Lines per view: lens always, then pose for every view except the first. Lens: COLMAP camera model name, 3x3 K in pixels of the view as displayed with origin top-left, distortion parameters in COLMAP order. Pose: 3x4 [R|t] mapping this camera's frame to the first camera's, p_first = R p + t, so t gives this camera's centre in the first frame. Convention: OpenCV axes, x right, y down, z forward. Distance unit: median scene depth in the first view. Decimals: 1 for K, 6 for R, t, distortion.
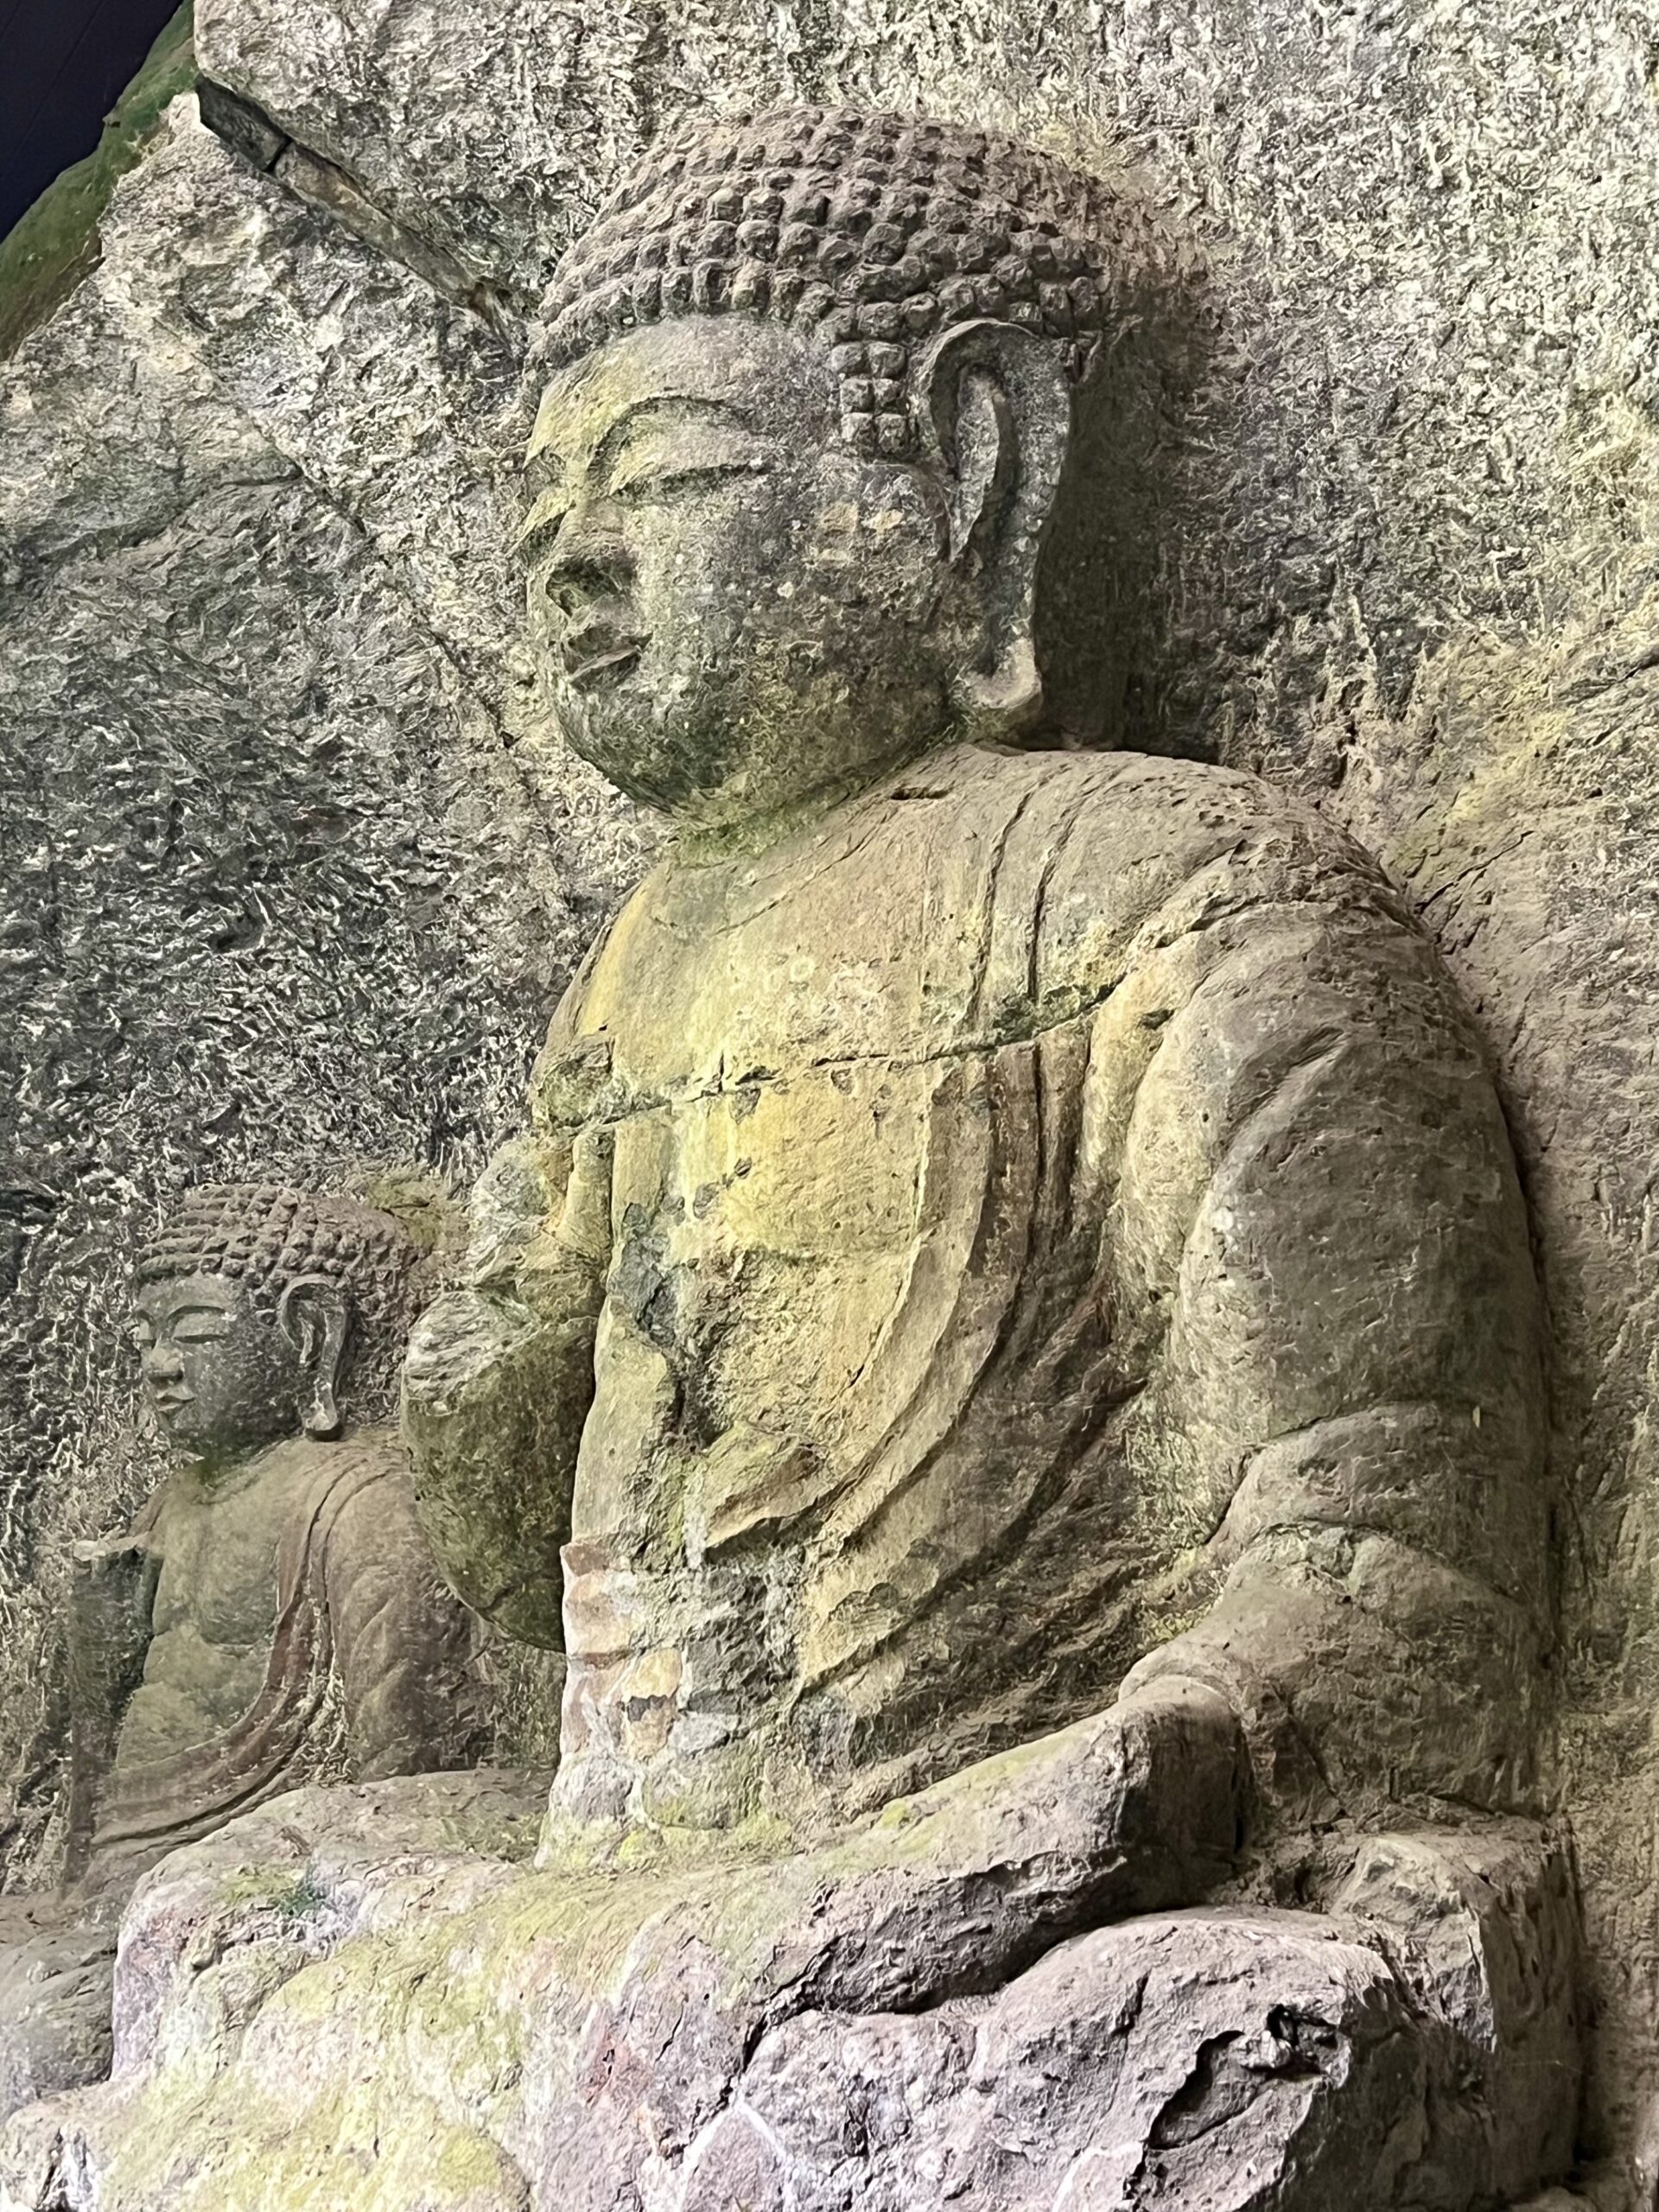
lens RADIAL K [[3446.0, 0, 829.5], [0, 3446.0, 1106.0], [0, 0, 1]] dist [0.263035, -1.024839]
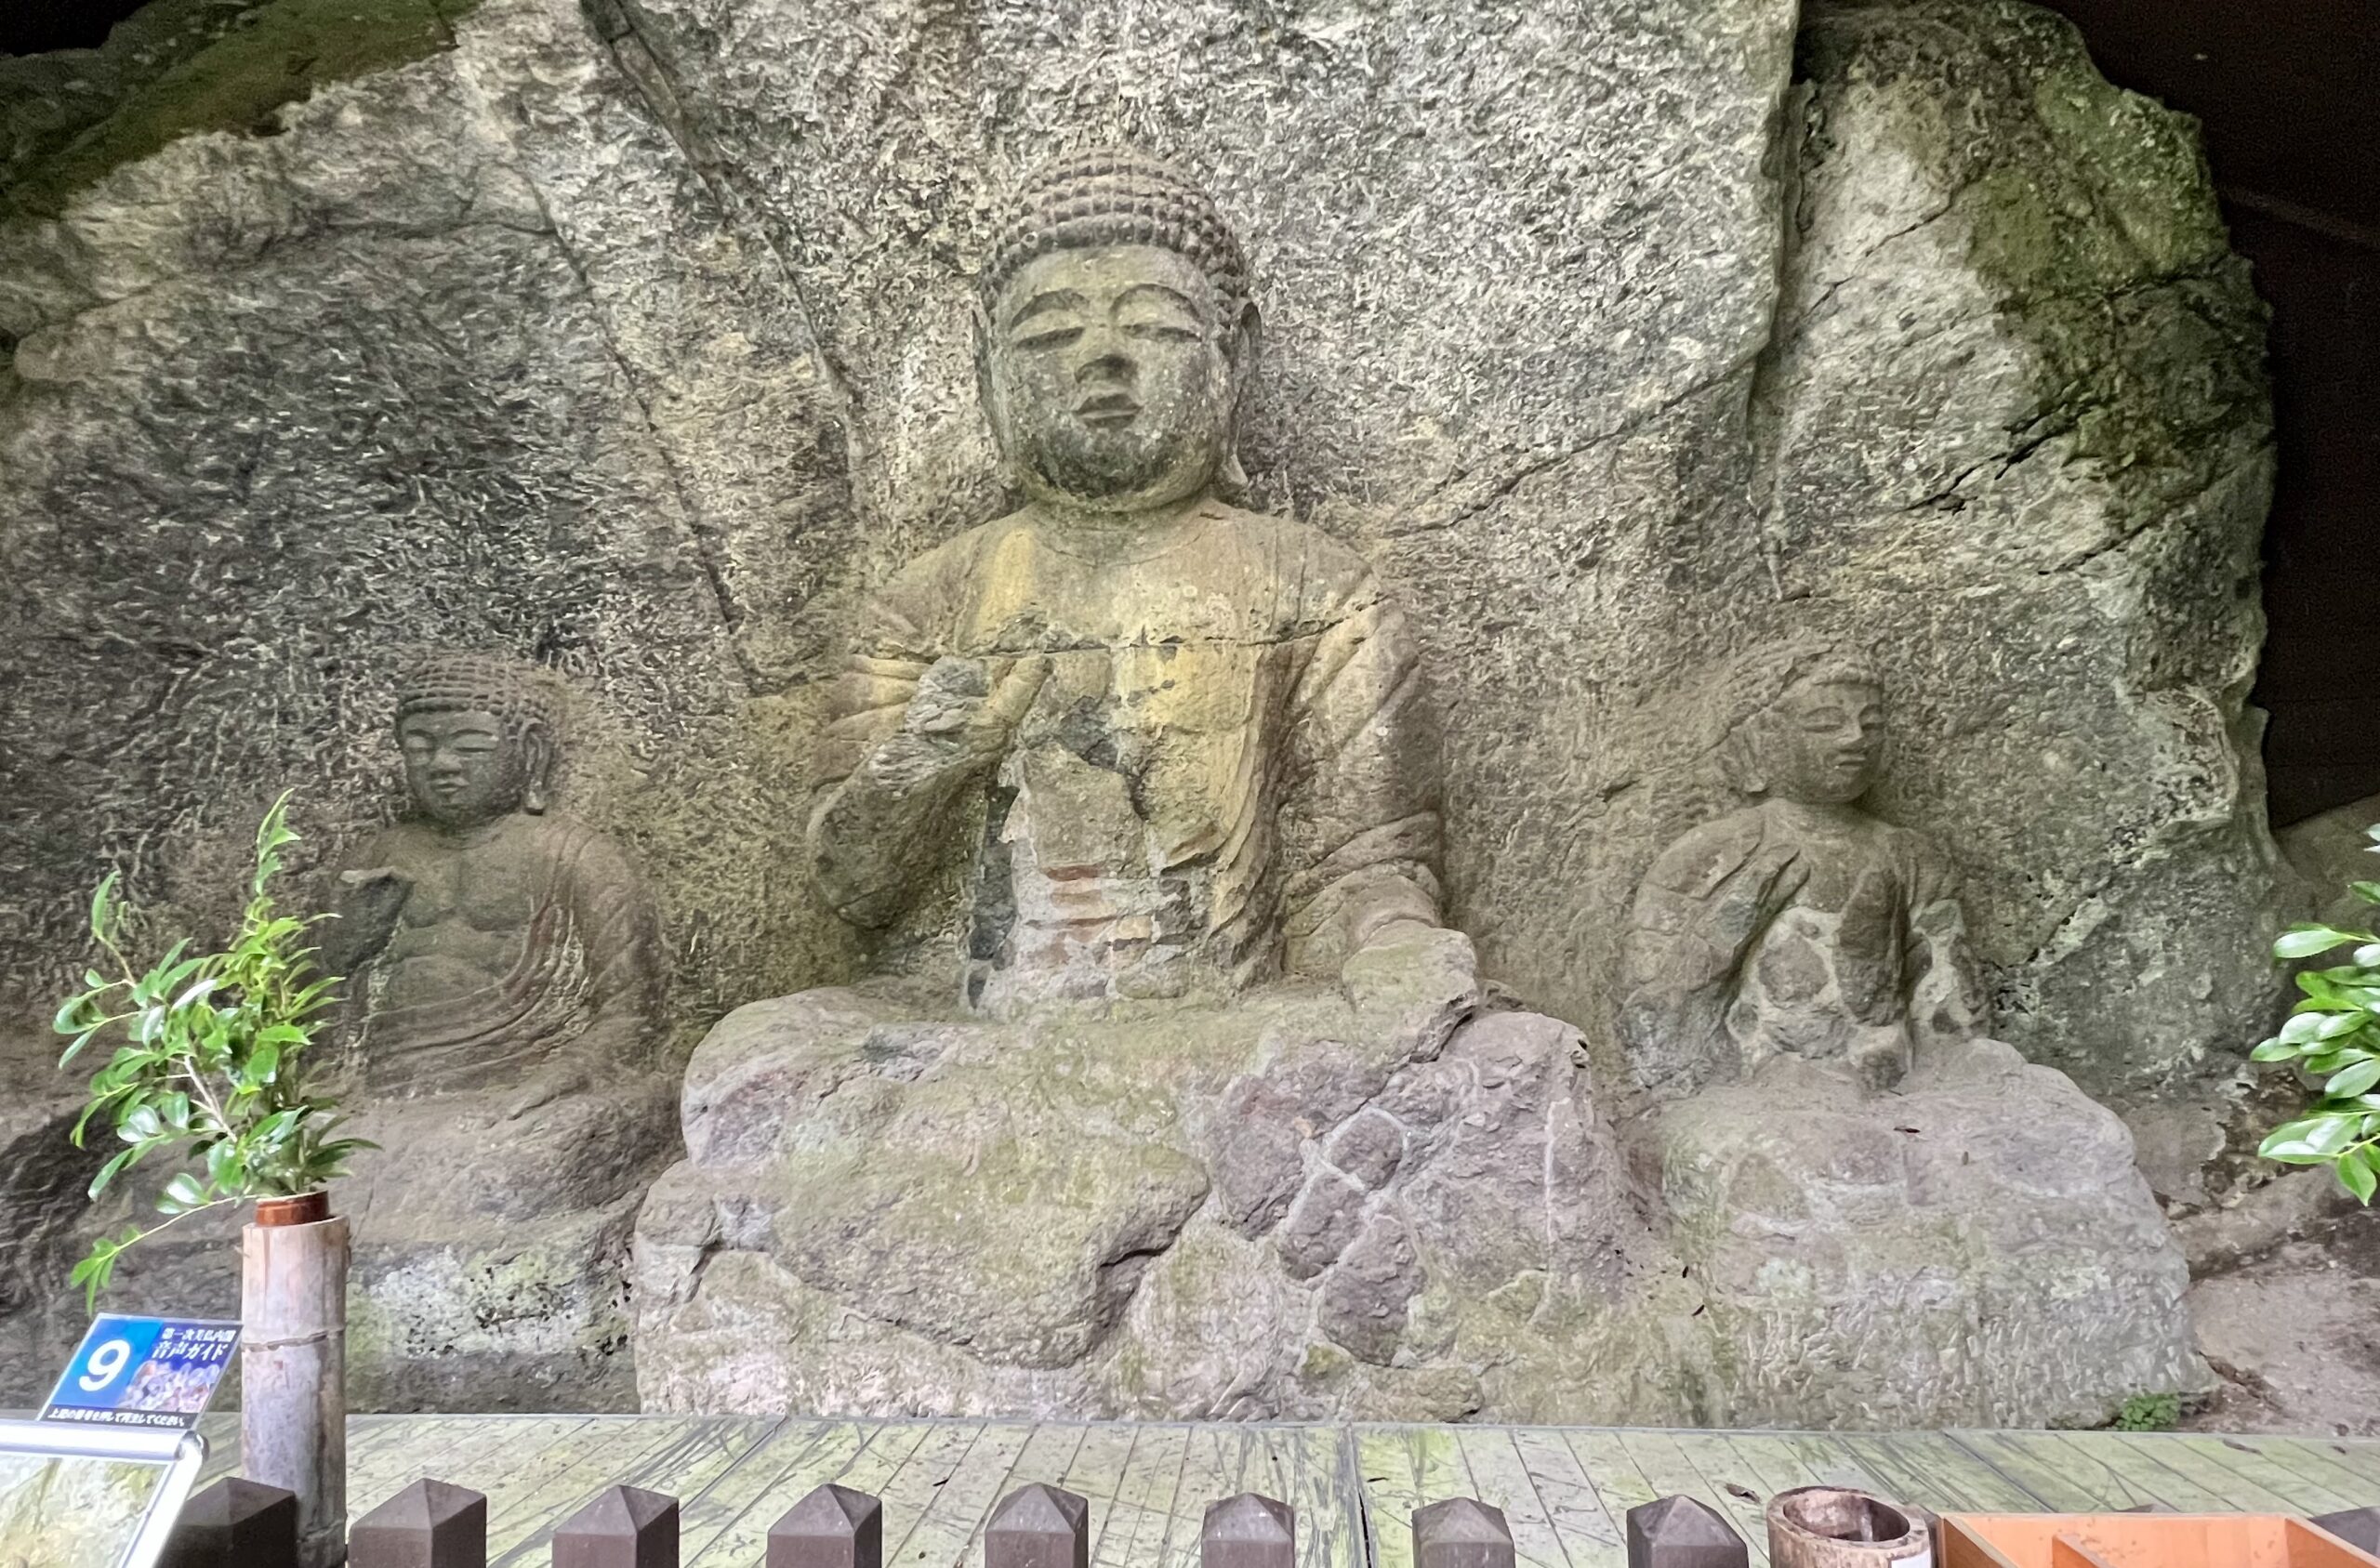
lens RADIAL K [[1330.2, 0, 1189.4], [0, 1330.2, 912.3], [0, 0, 1]] dist [-0.016110, 0.013733]
pose [[0.662695, -0.008918, 0.748836, -0.431570], [-0.089236, 0.991865, 0.090782, 0.056185], [-0.743554, -0.126984, 0.656508, 0.322271]]
